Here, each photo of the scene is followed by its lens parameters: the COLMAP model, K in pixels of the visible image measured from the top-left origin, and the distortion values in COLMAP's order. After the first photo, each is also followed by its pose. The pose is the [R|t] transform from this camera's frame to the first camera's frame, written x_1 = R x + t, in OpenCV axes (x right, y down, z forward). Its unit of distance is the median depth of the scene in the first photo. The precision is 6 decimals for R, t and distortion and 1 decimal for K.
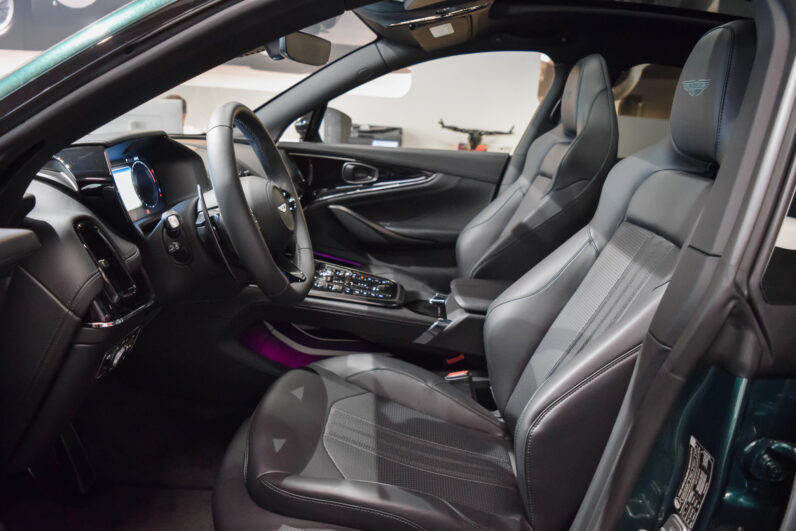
lens RADIAL K [[621.1, 0, 398.0], [0, 621.1, 265.5], [0, 0, 1]] dist [-0.095055, 0.019873]
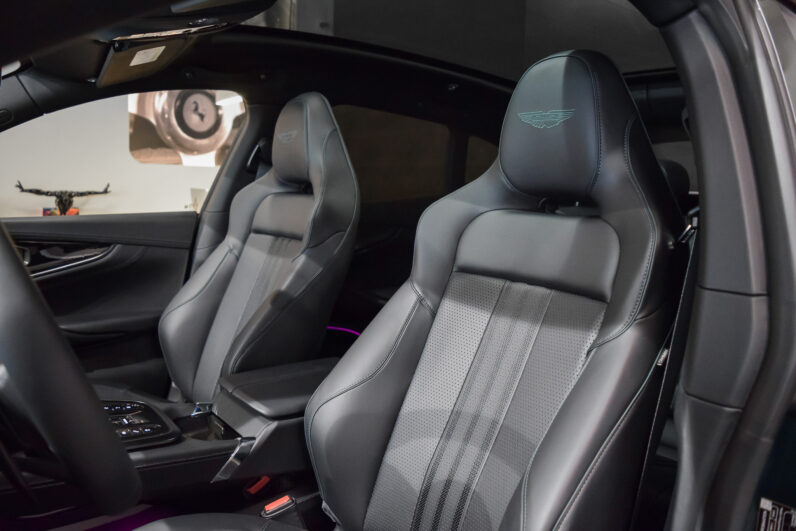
lens RADIAL K [[621.1, 0, 398.0], [0, 621.1, 265.5], [0, 0, 1]] dist [-0.095055, 0.019873]
pose [[0.773792, -0.131176, 0.619709, -0.144667], [0.182876, 0.982927, -0.020286, -0.045777], [-0.606468, 0.129027, 0.784569, 0.203571]]
